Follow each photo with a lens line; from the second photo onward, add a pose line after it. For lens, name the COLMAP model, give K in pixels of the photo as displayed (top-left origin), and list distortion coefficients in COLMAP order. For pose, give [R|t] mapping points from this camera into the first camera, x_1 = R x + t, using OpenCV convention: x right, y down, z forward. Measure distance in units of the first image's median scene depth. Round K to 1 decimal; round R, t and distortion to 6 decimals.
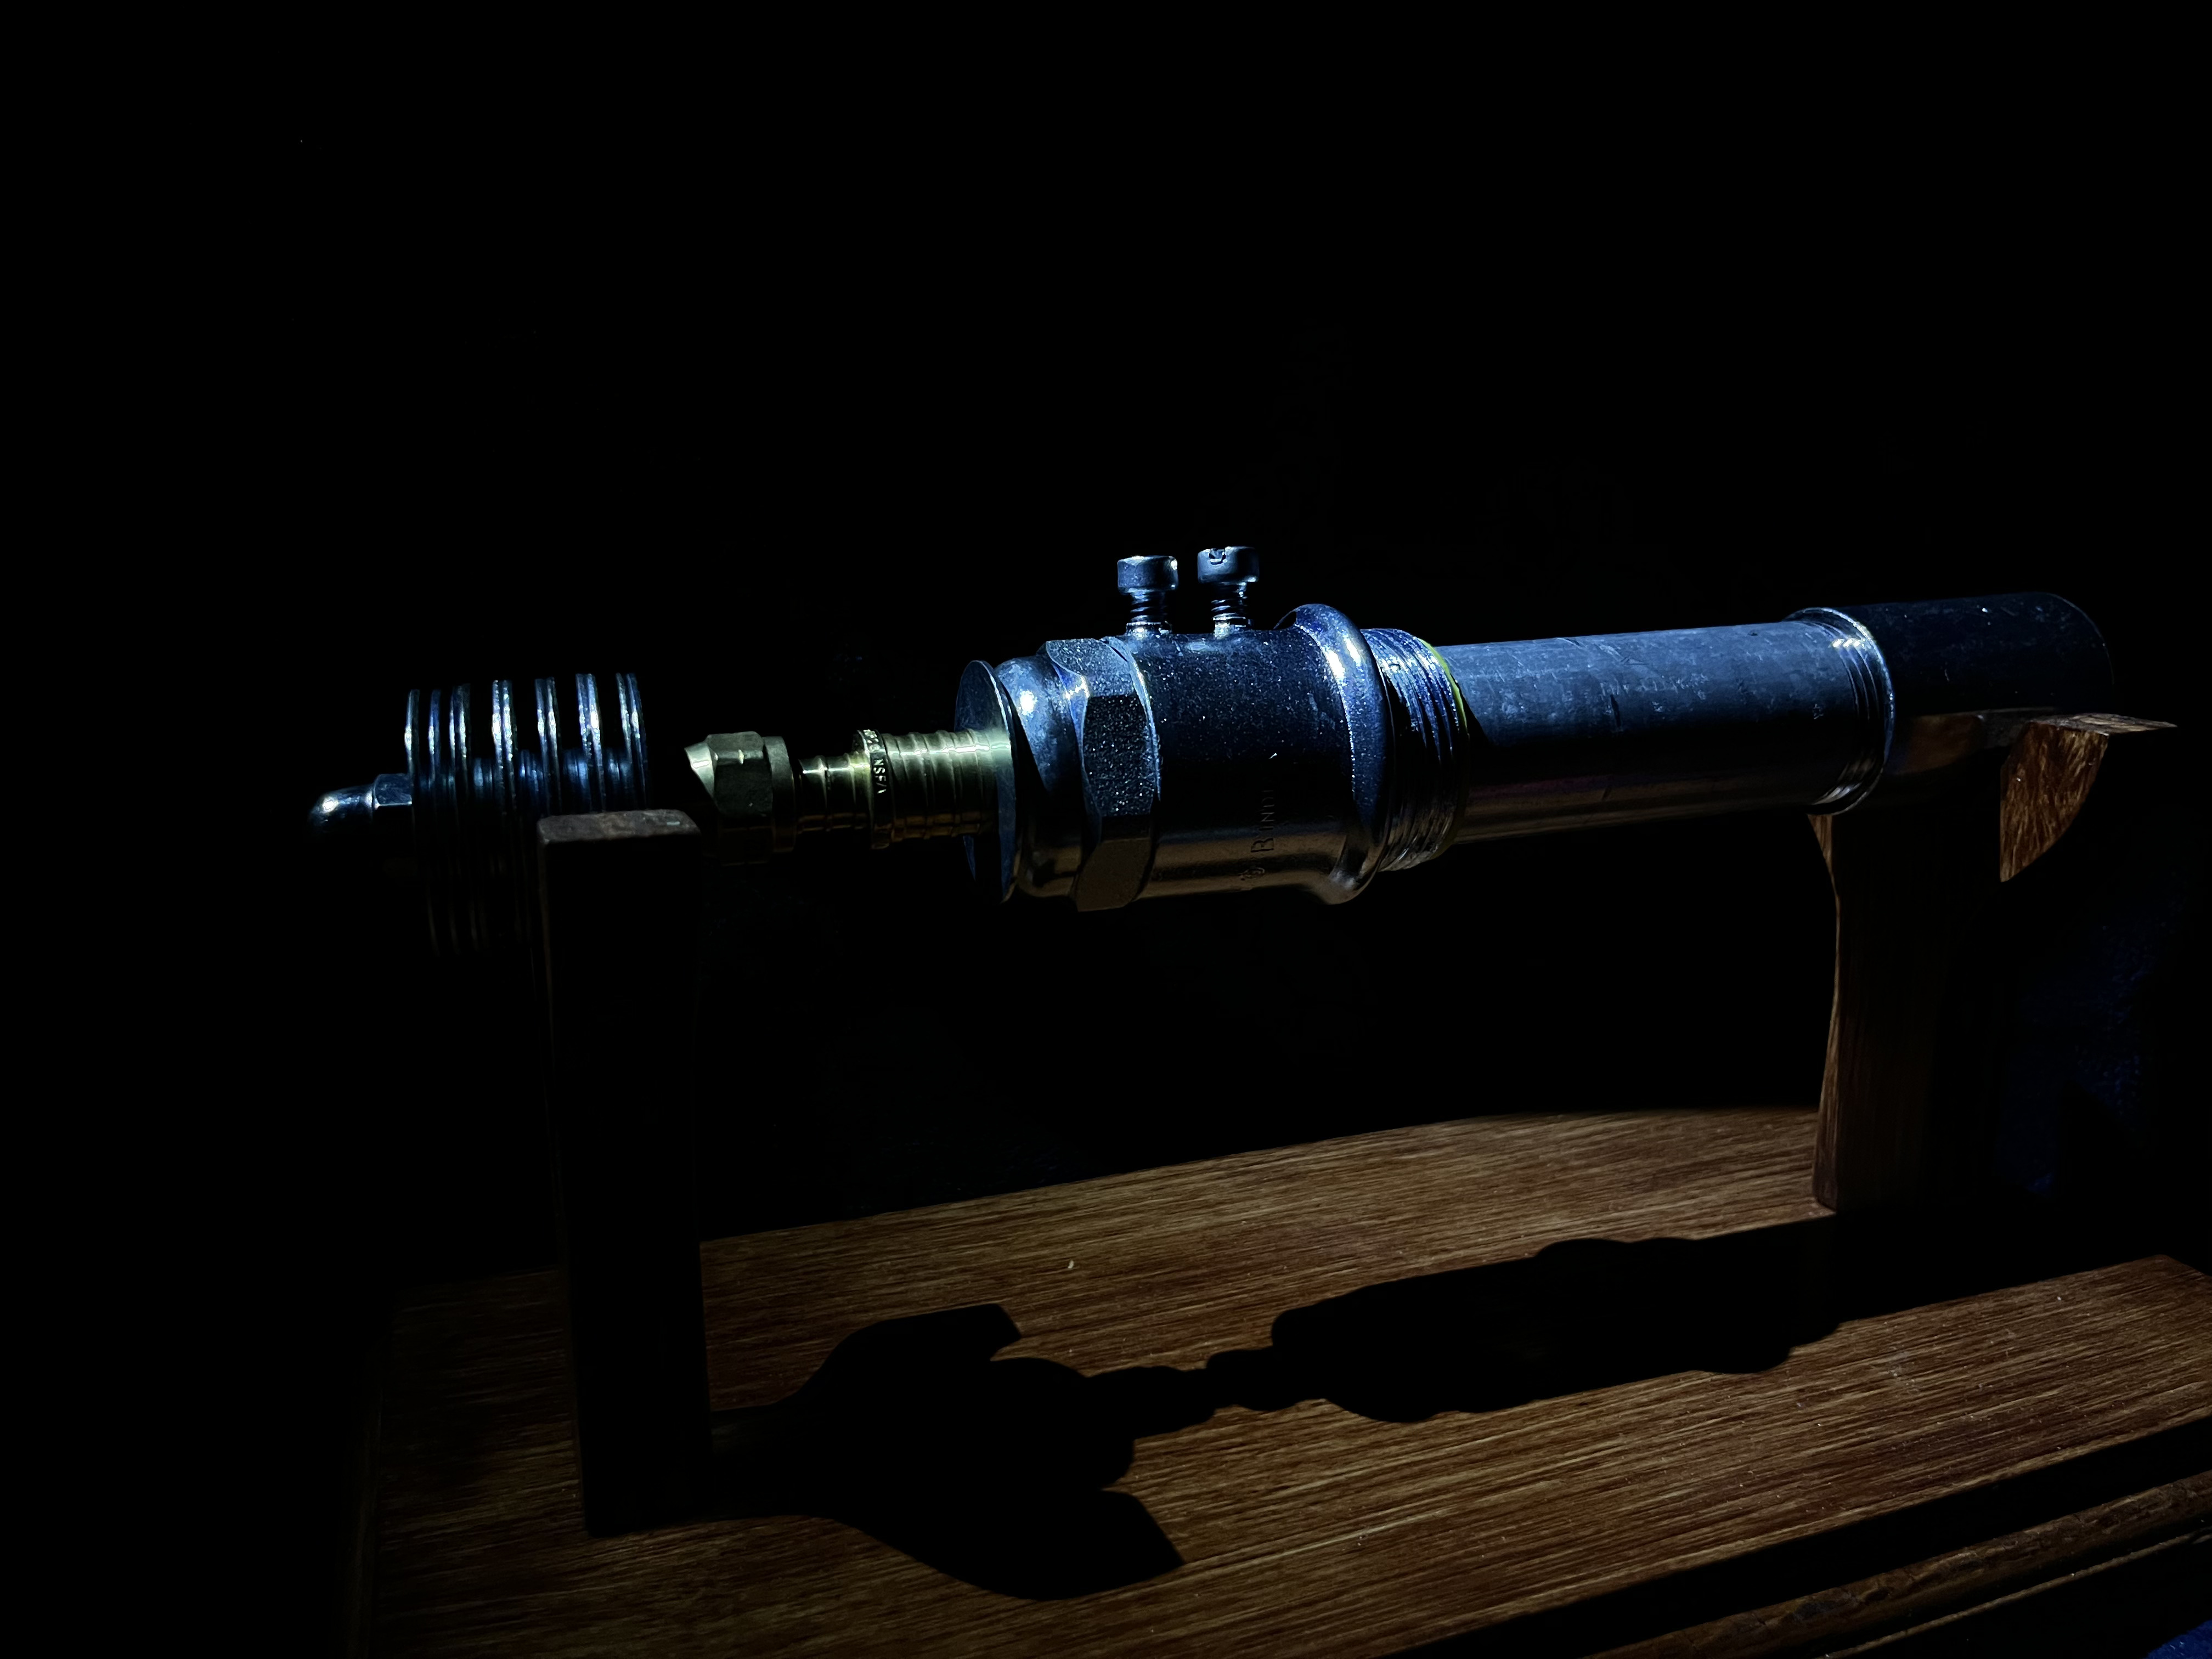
lens RADIAL K [[1706.6, 0, 1121.5], [0, 1706.6, 868.2], [0, 0, 1]] dist [0.033461, -0.061553]
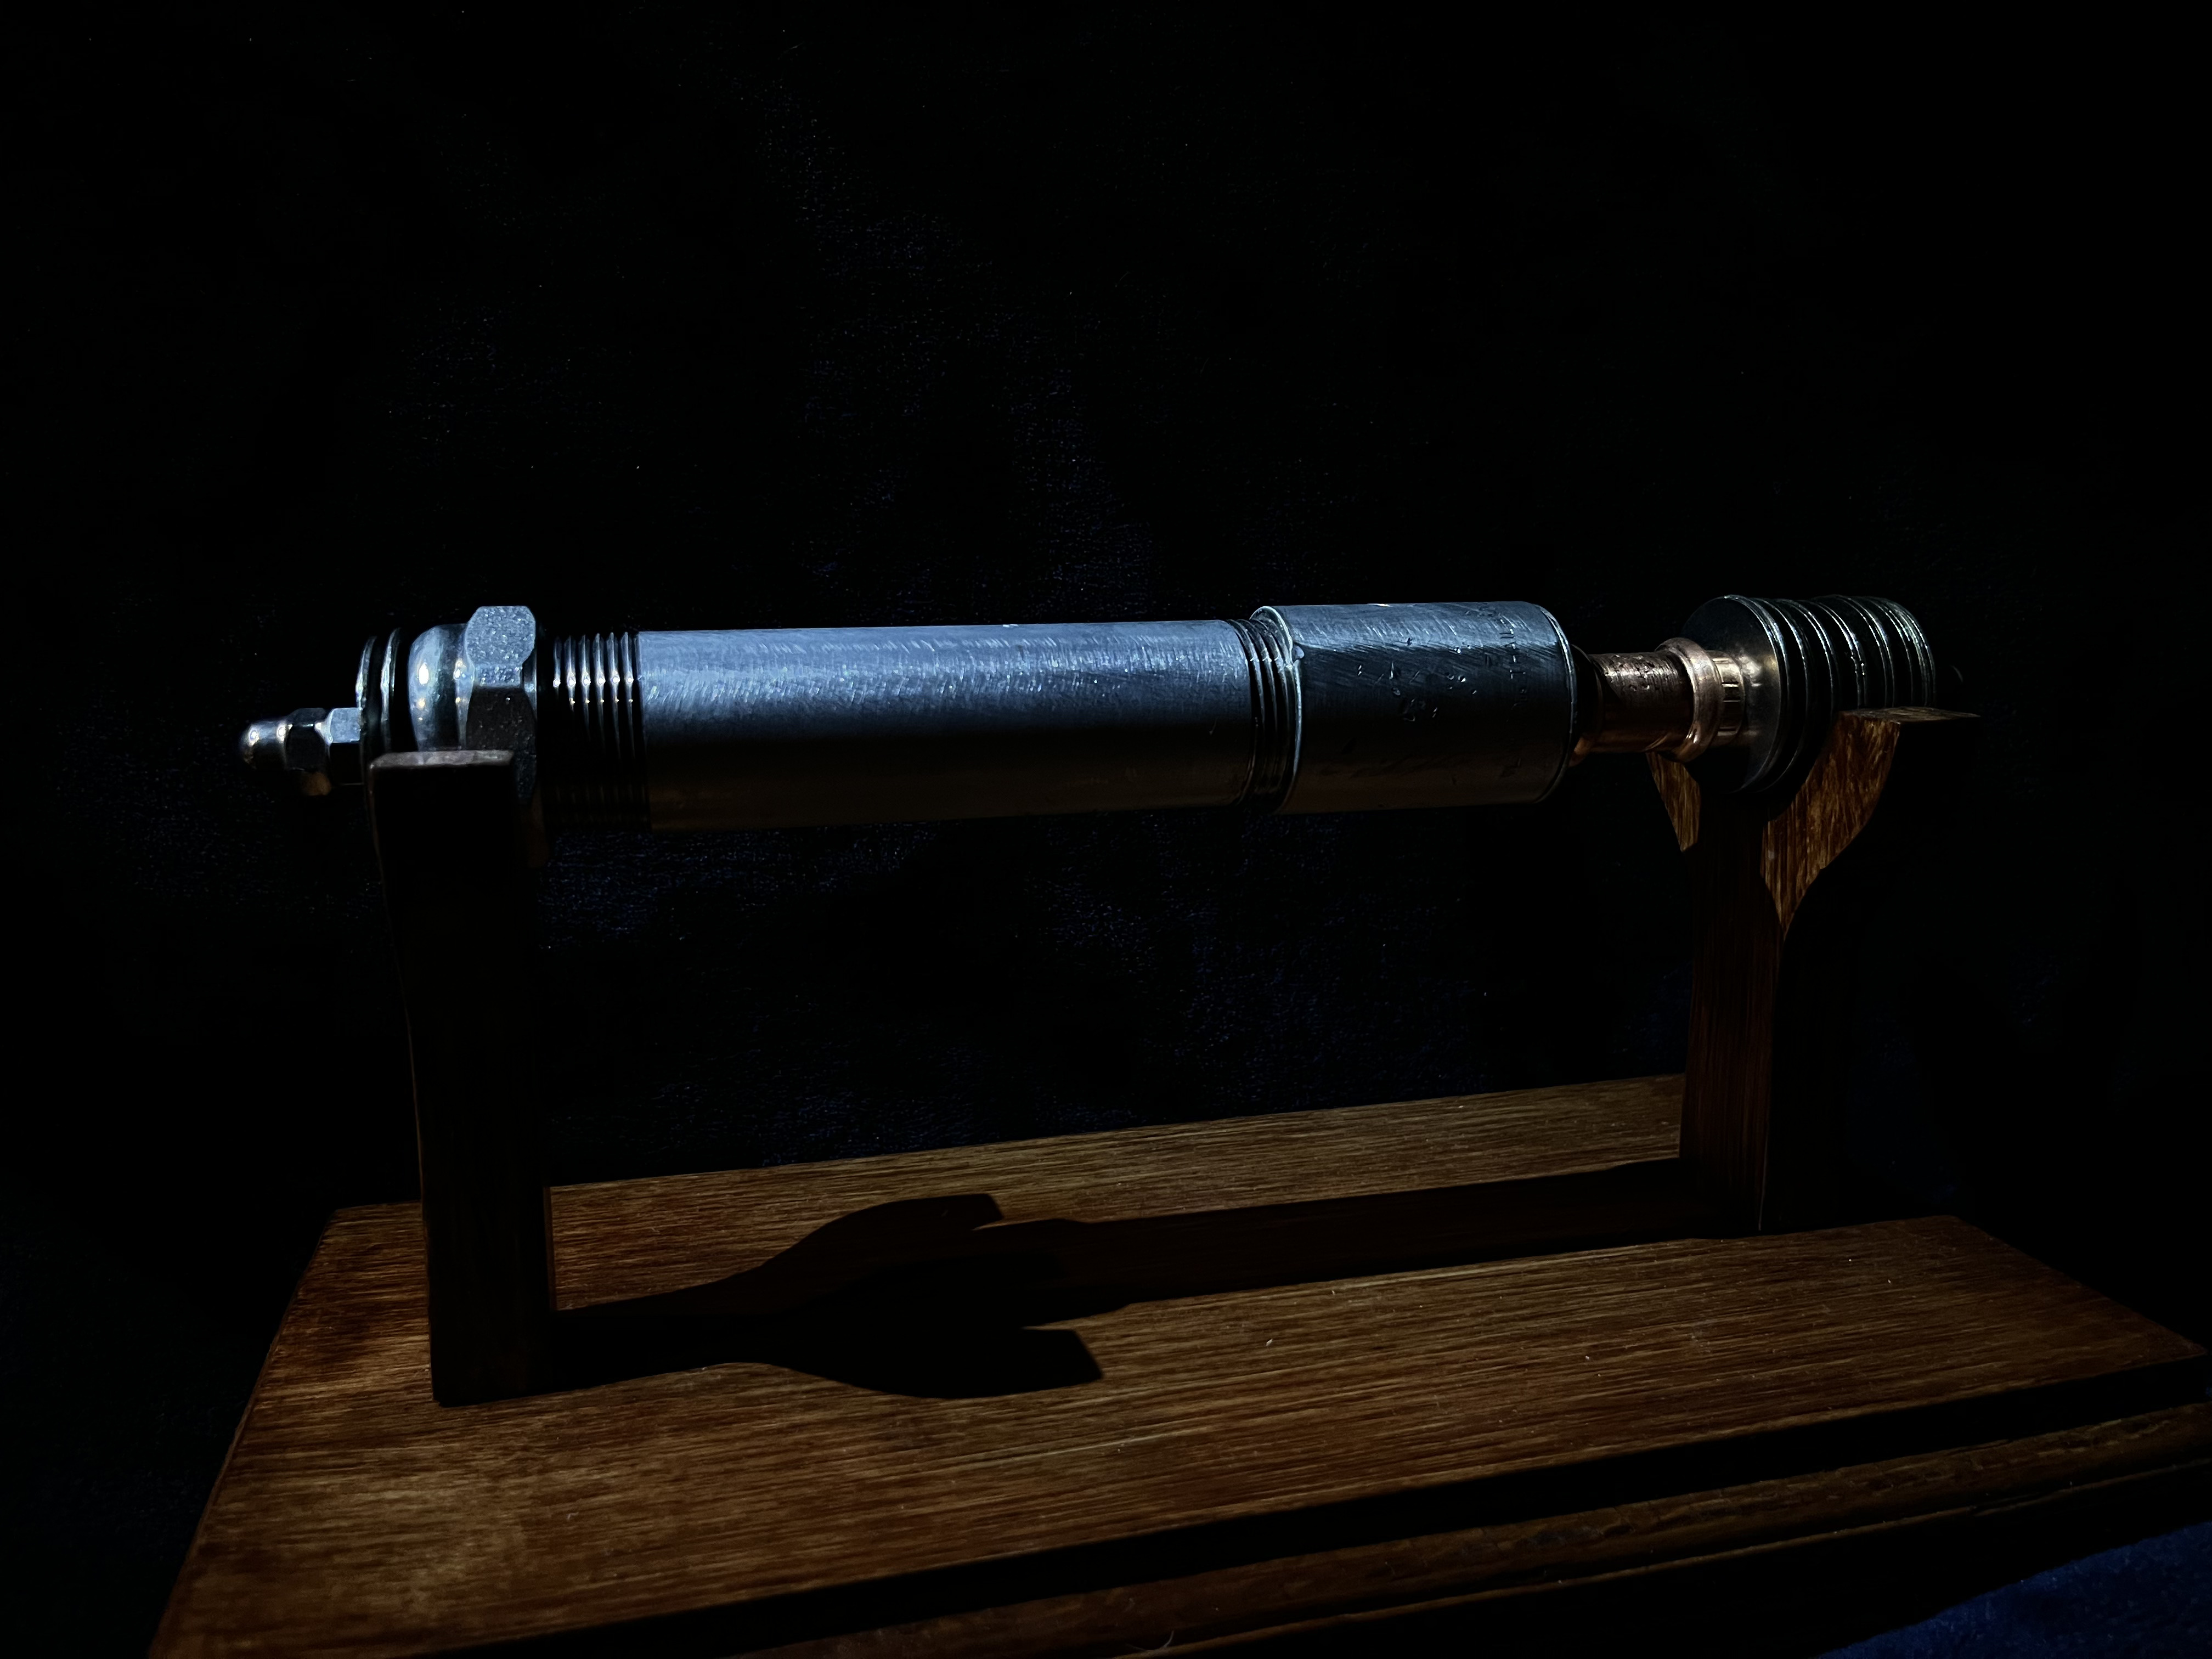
lens RADIAL K [[1703.8, 0, 1106.0], [0, 1703.8, 829.5], [0, 0, 1]] dist [0.006591, 0.000952]
pose [[0.995351, 0.020292, -0.094155, 0.204173], [-0.025430, 0.998233, -0.053699, 0.057952], [0.092899, 0.055844, 0.994108, -0.079435]]
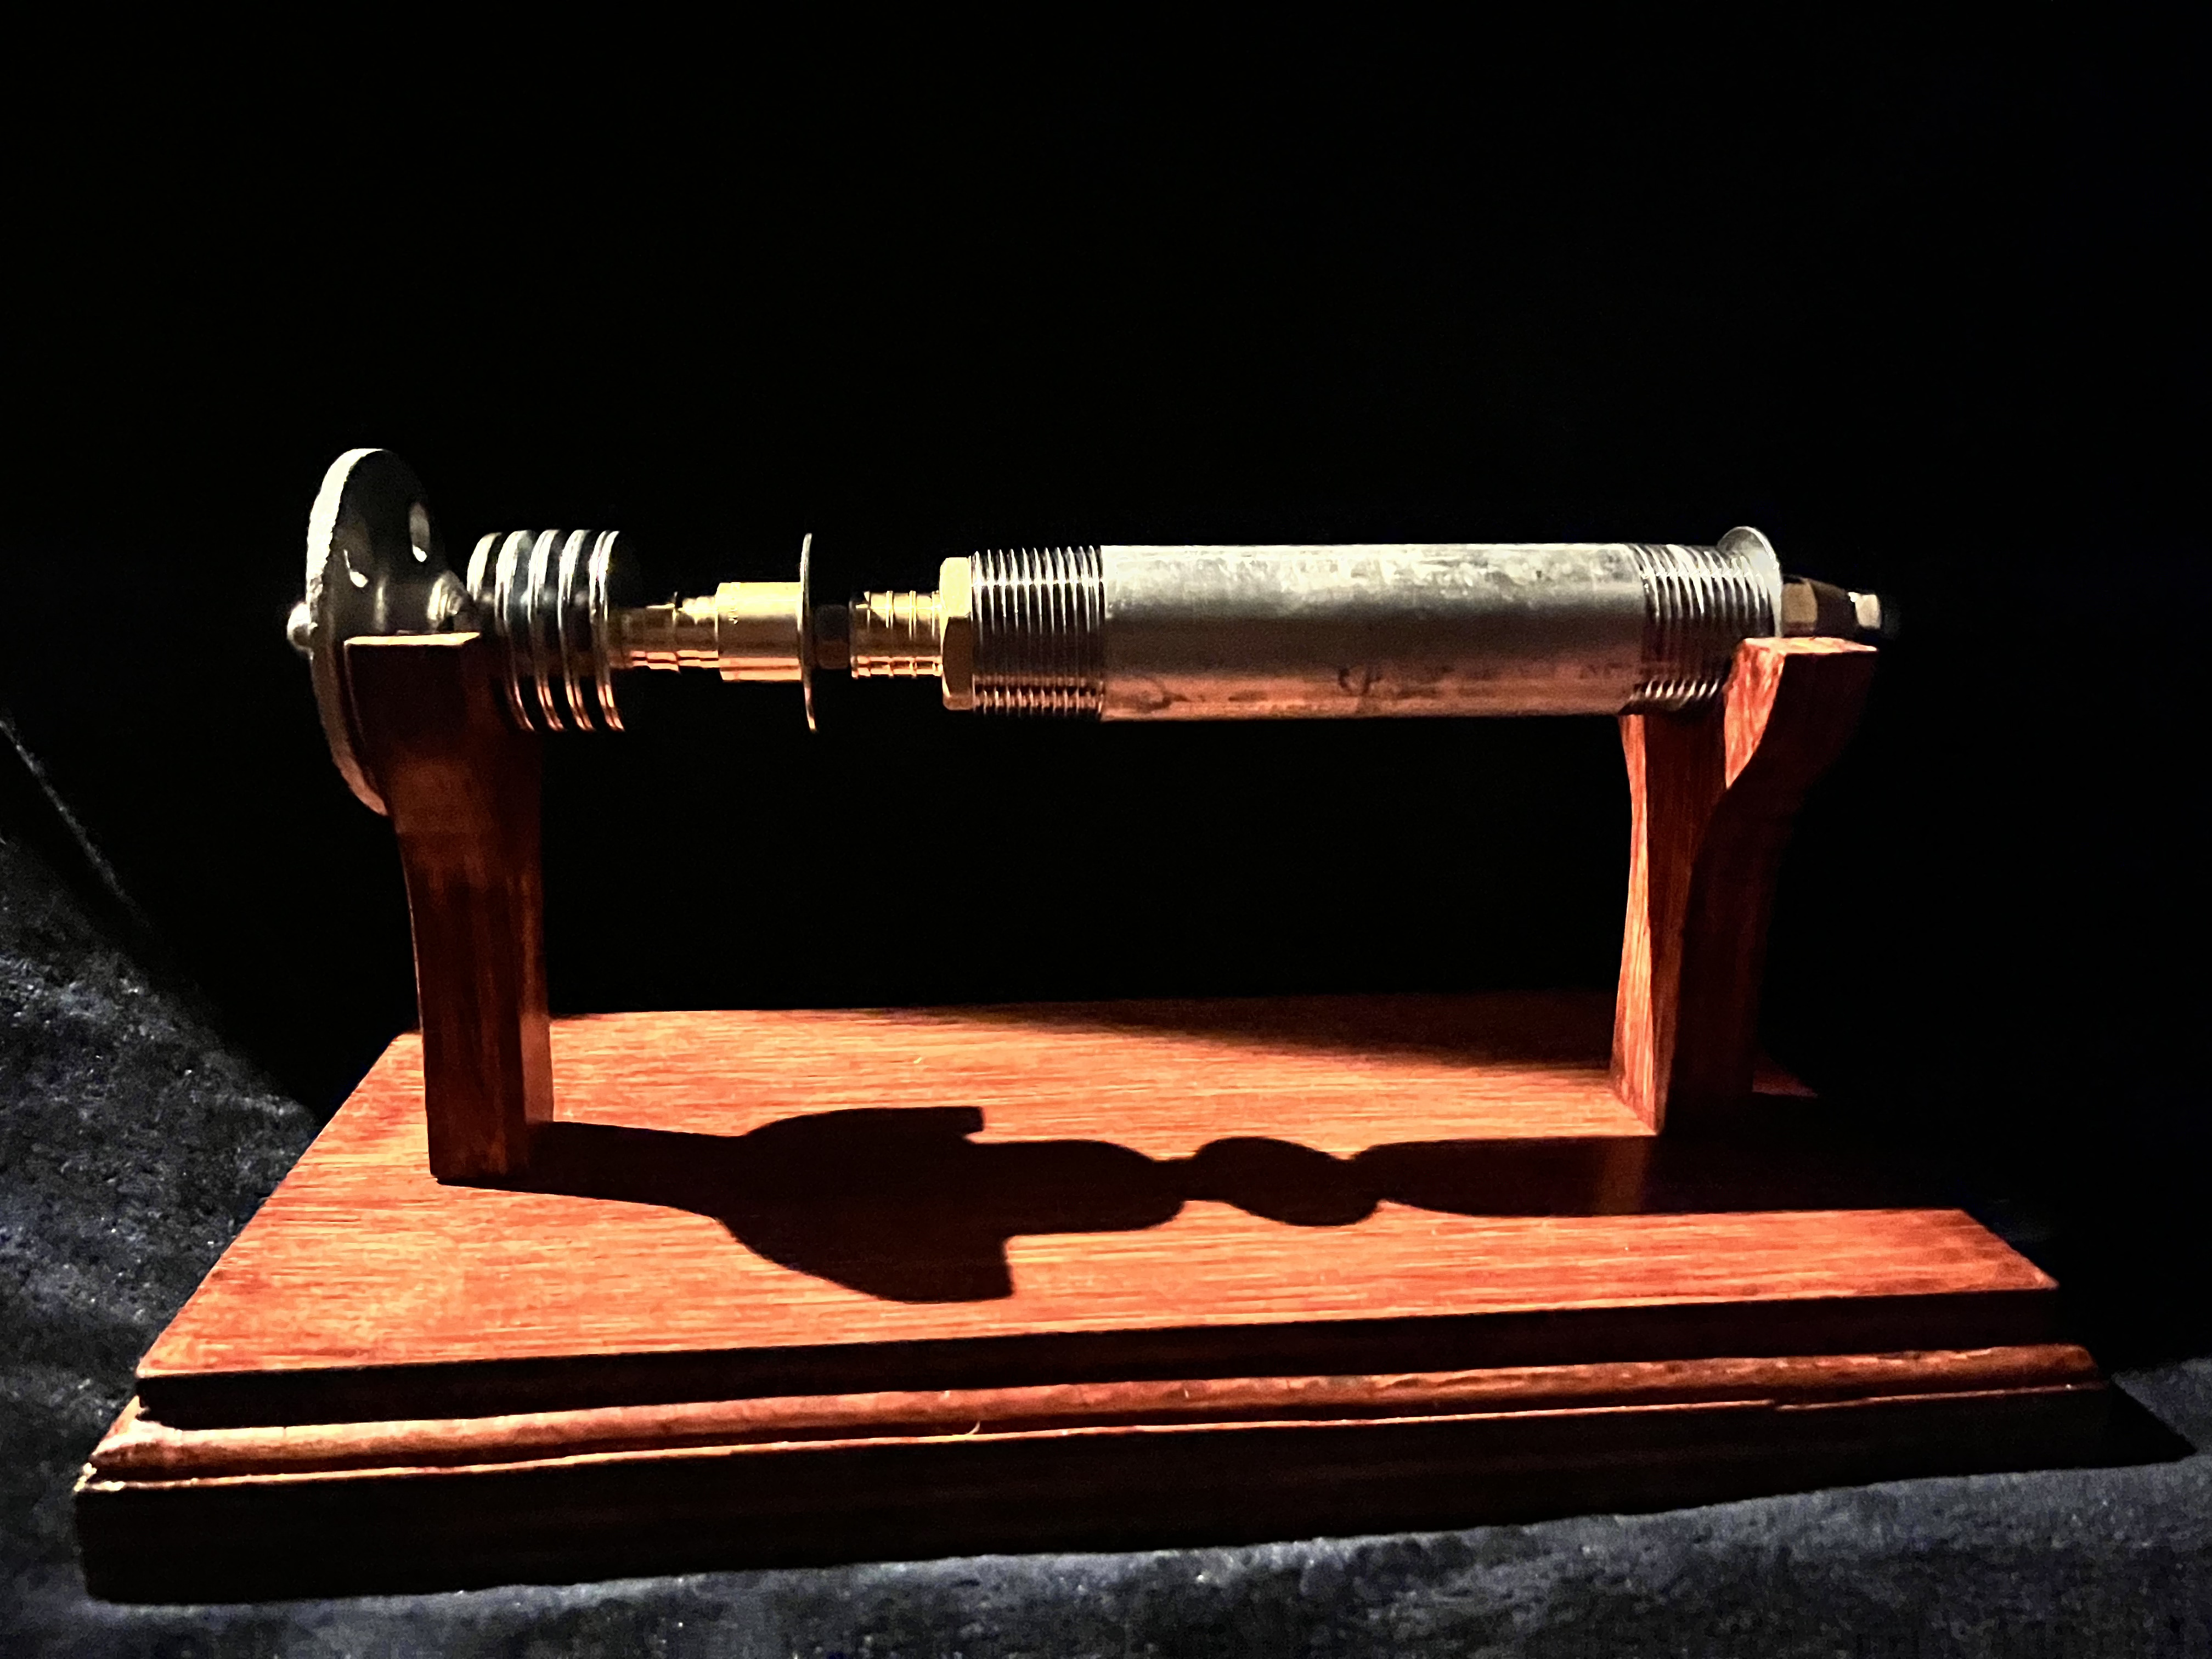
lens RADIAL K [[1709.6, 0, 1116.6], [0, 1709.6, 847.1], [0, 0, 1]] dist [0.004793, -0.000348]
pose [[0.966662, 0.084171, -0.241825, 0.464818], [-0.077894, 0.996332, 0.035417, 0.038297], [0.243919, -0.015399, 0.969673, -0.144765]]
